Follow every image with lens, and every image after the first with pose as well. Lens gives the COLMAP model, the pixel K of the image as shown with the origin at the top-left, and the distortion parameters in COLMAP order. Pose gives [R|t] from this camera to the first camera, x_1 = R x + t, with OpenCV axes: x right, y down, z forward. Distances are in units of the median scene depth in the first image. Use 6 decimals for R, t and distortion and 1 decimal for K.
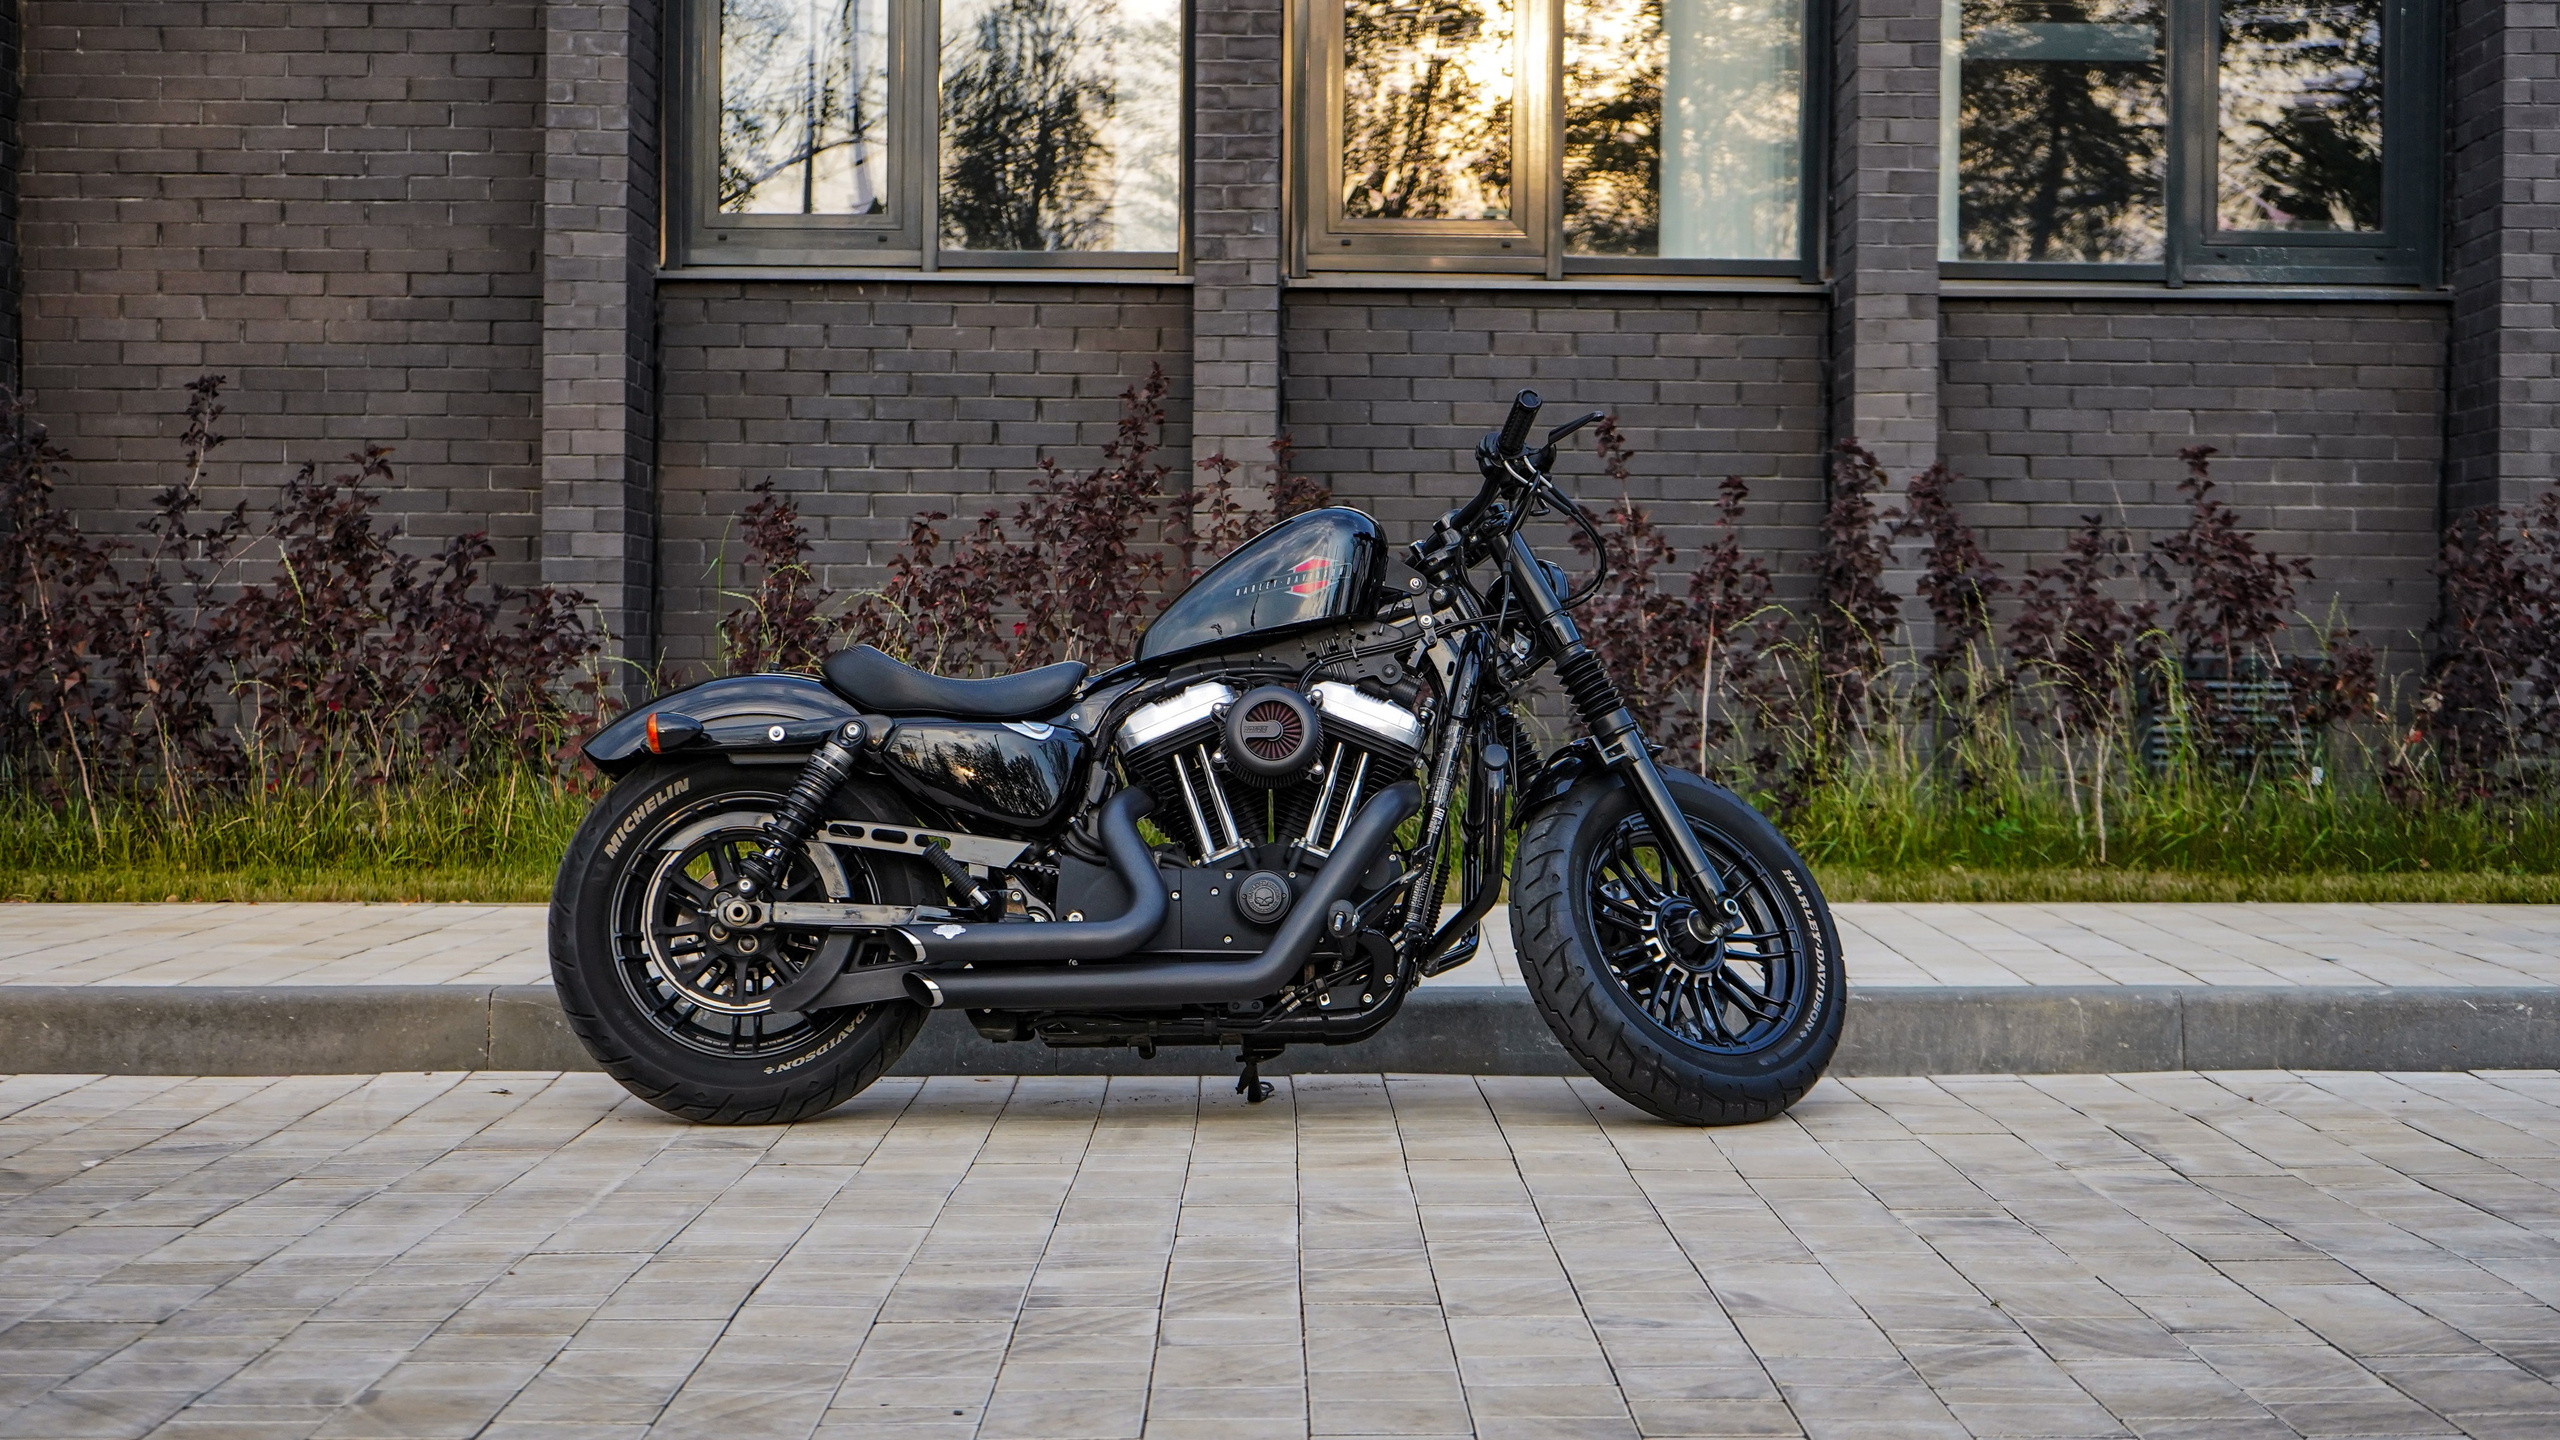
lens RADIAL K [[3724.6, 0, 1336.6], [0, 3724.6, 660.3], [0, 0, 1]] dist [-0.016389, 0.000000]
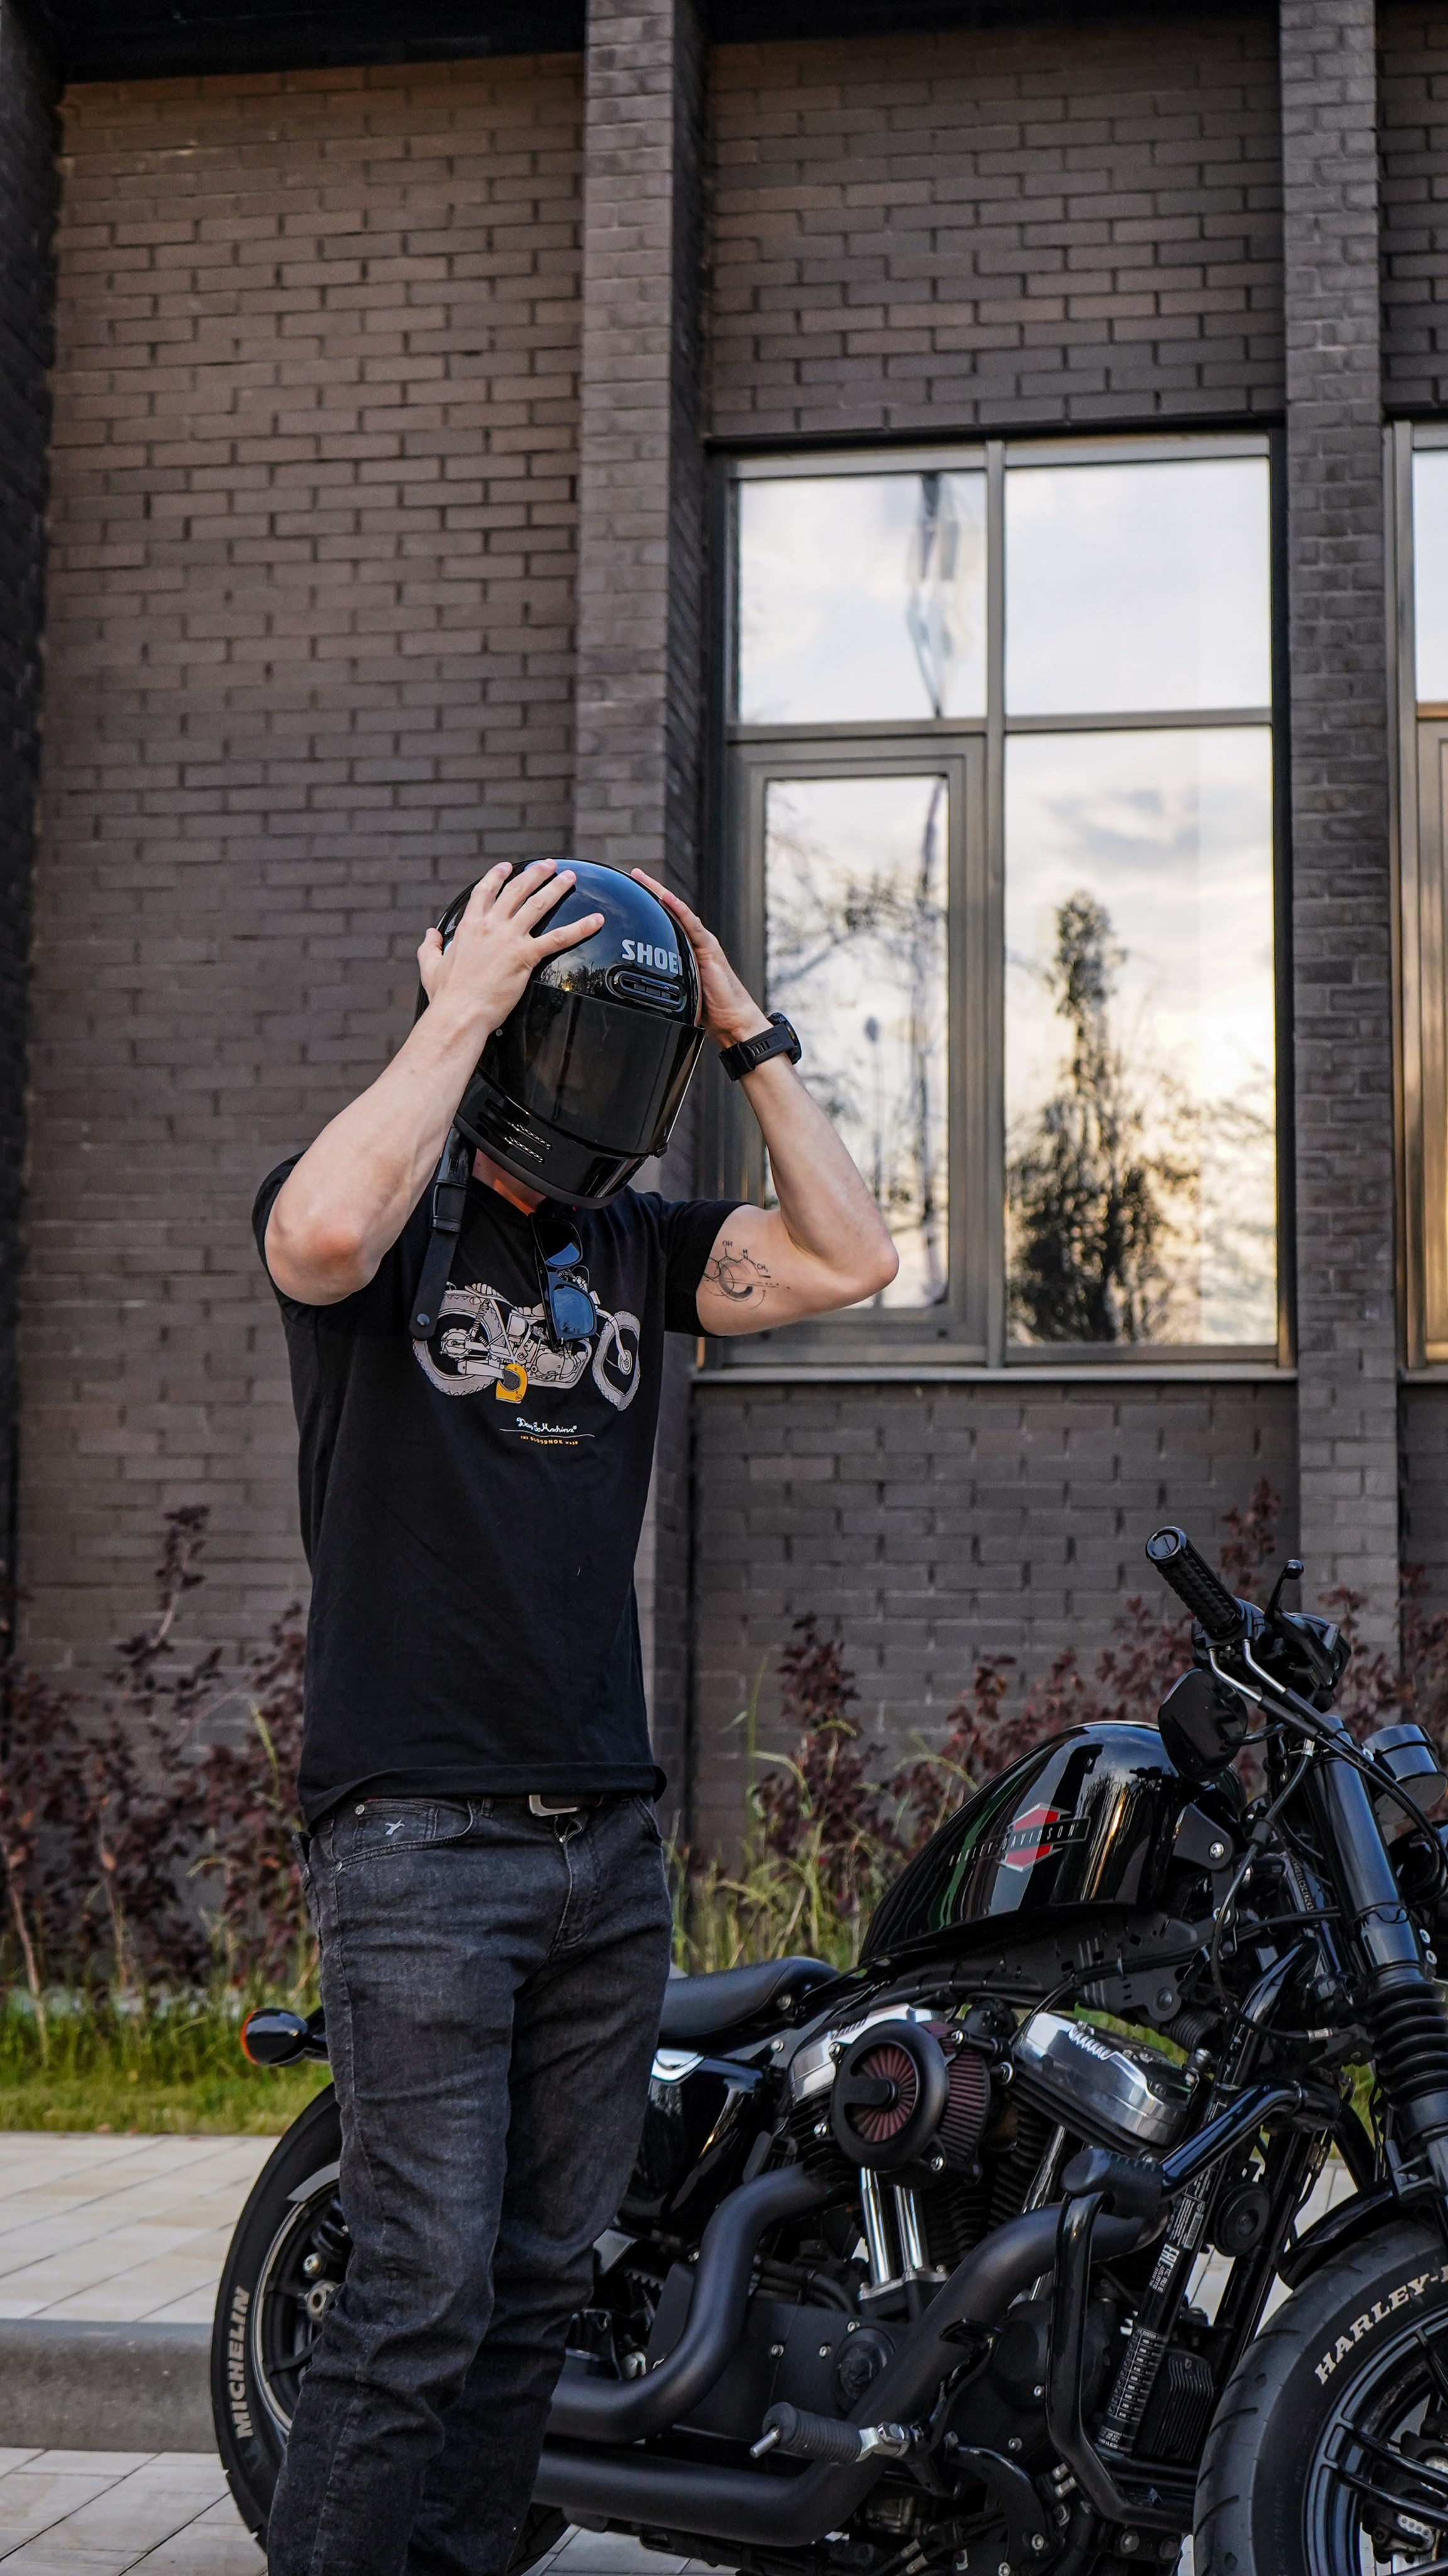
lens RADIAL K [[3692.5, 0, 763.2], [0, 3692.5, 1244.3], [0, 0, 1]] dist [0.002262, 0.000000]
pose [[0.985075, -0.019754, -0.170986, -0.013166], [-0.002984, 0.991284, -0.131710, -0.018581], [0.172097, 0.130254, 0.976430, 0.132629]]
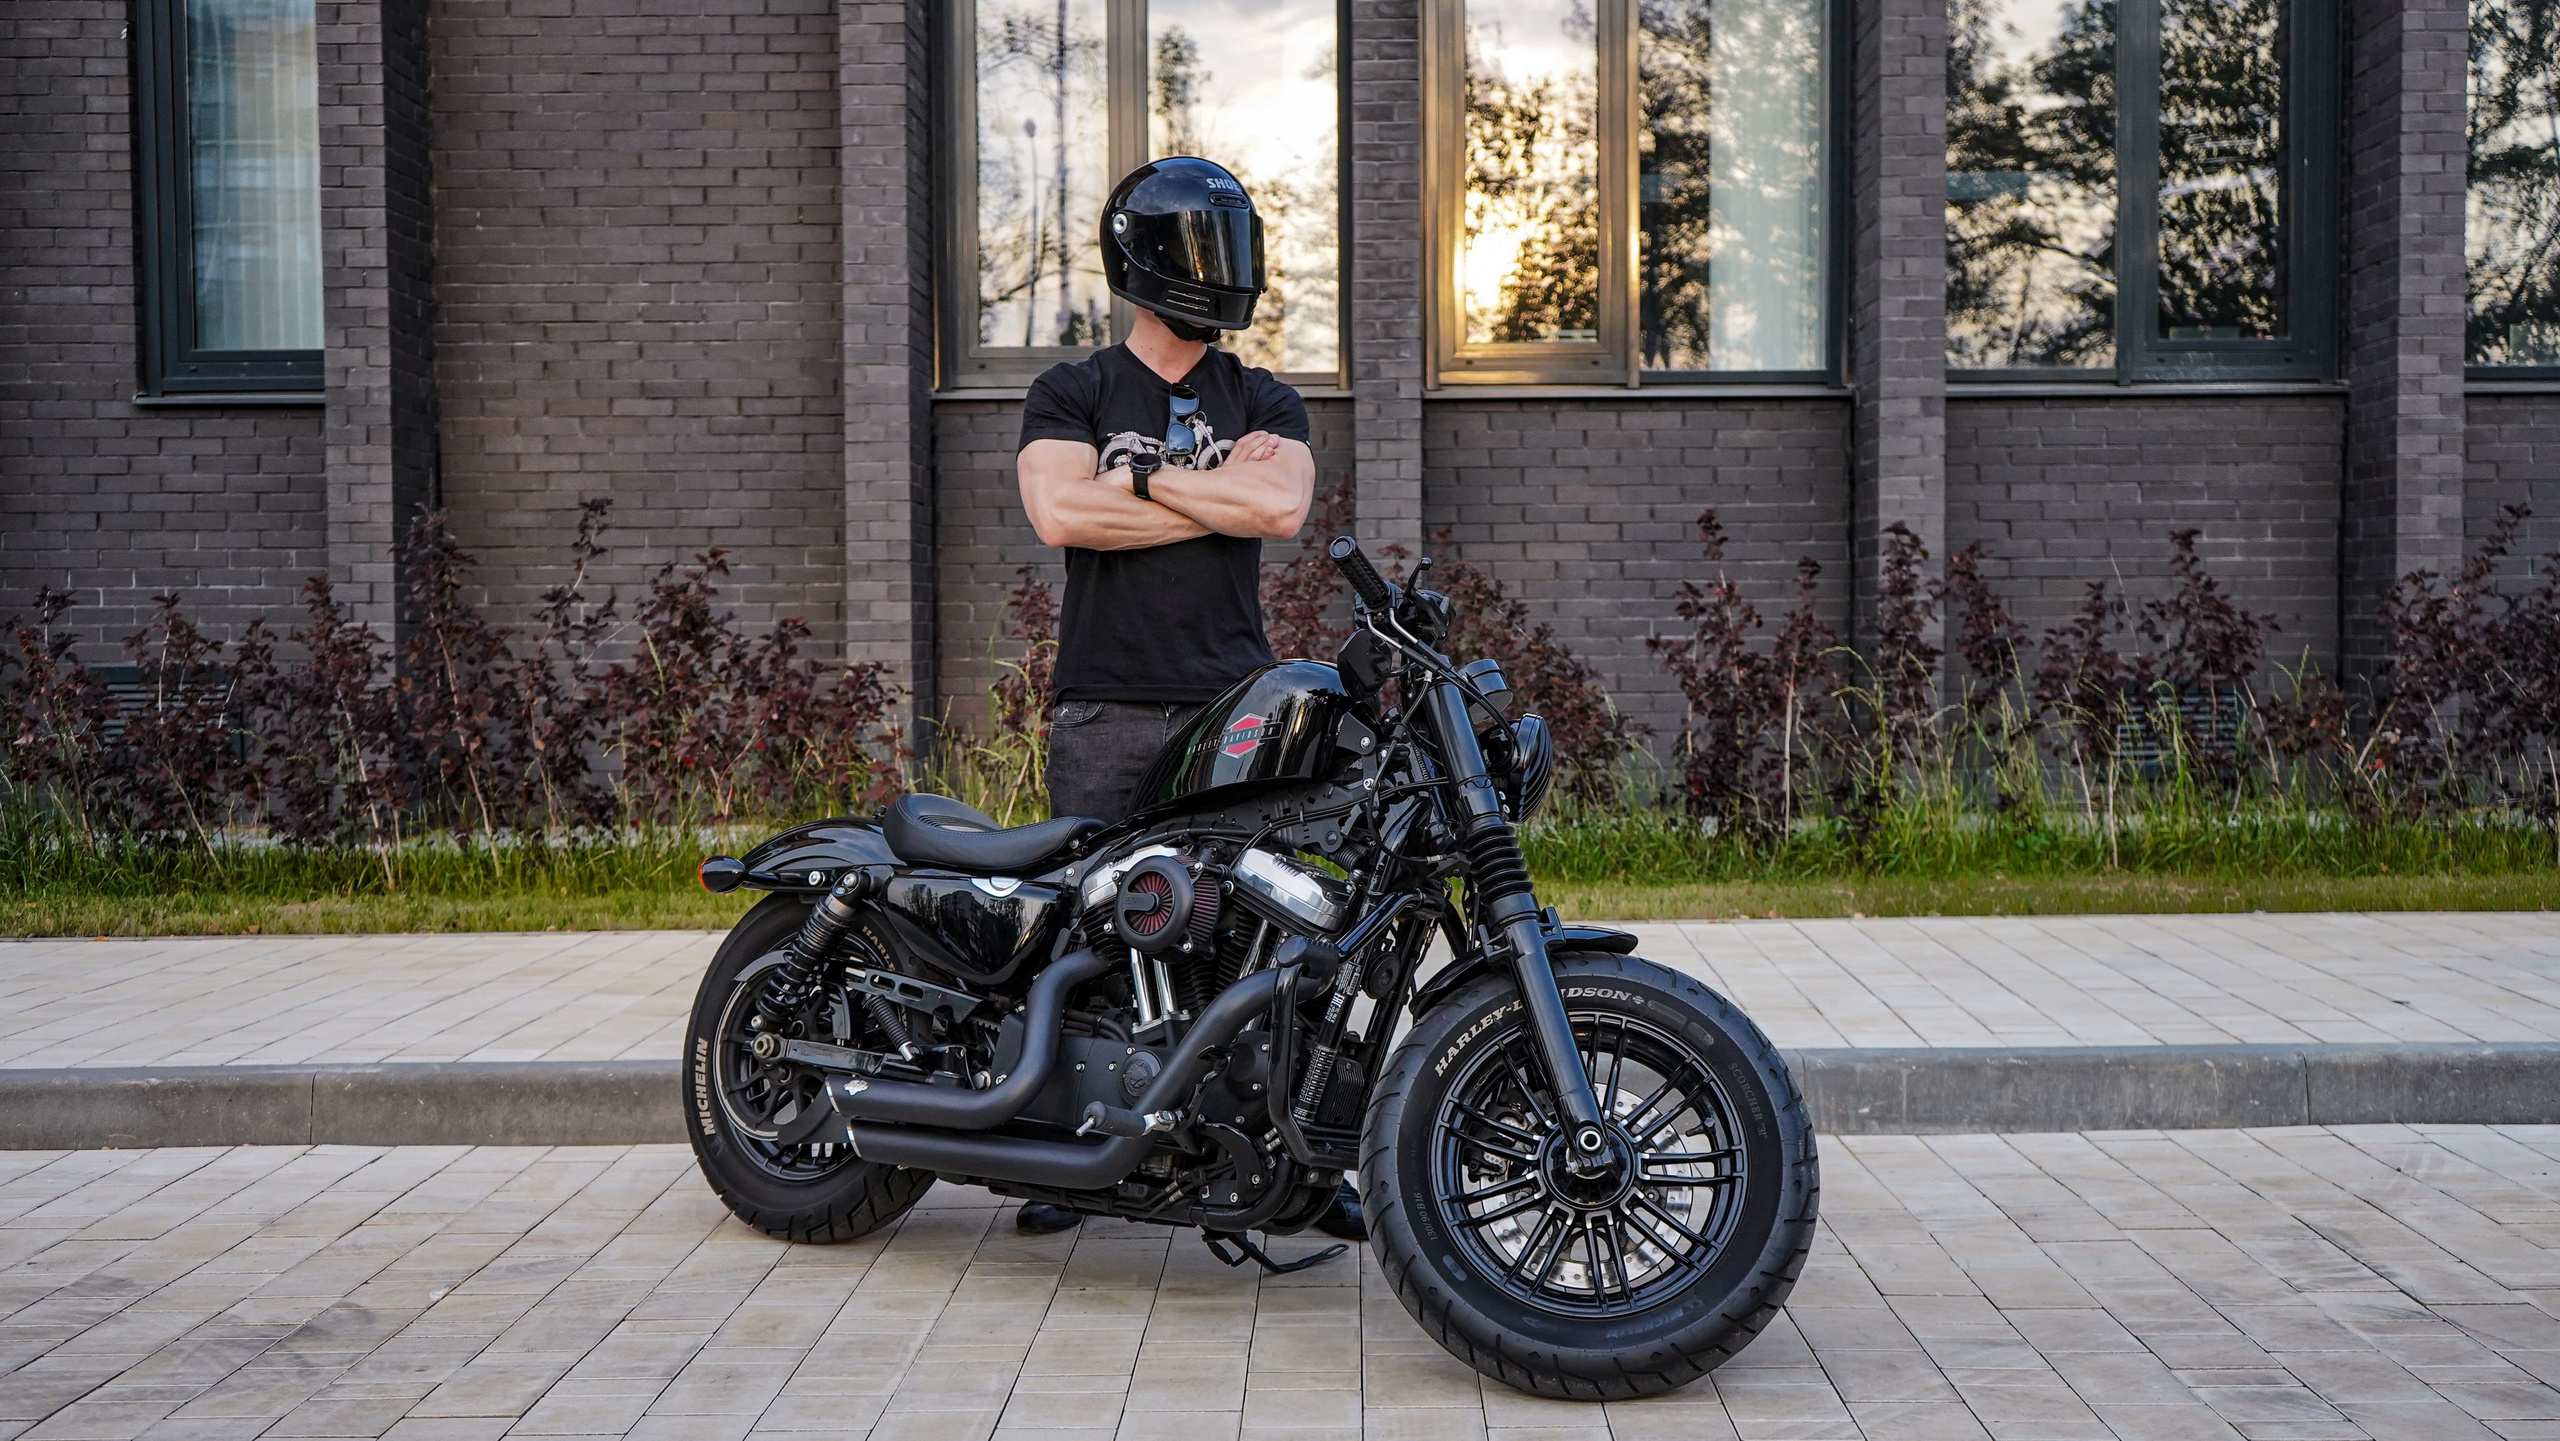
lens RADIAL K [[2586.4, 0, 1320.2], [0, 2586.4, 700.0], [0, 0, 1]] dist [0.021949, 0.000000]
pose [[0.999467, -0.011994, -0.030346, -0.024614], [0.012859, 0.999512, 0.028467, -0.023830], [0.029990, -0.028842, 0.999134, 0.115923]]
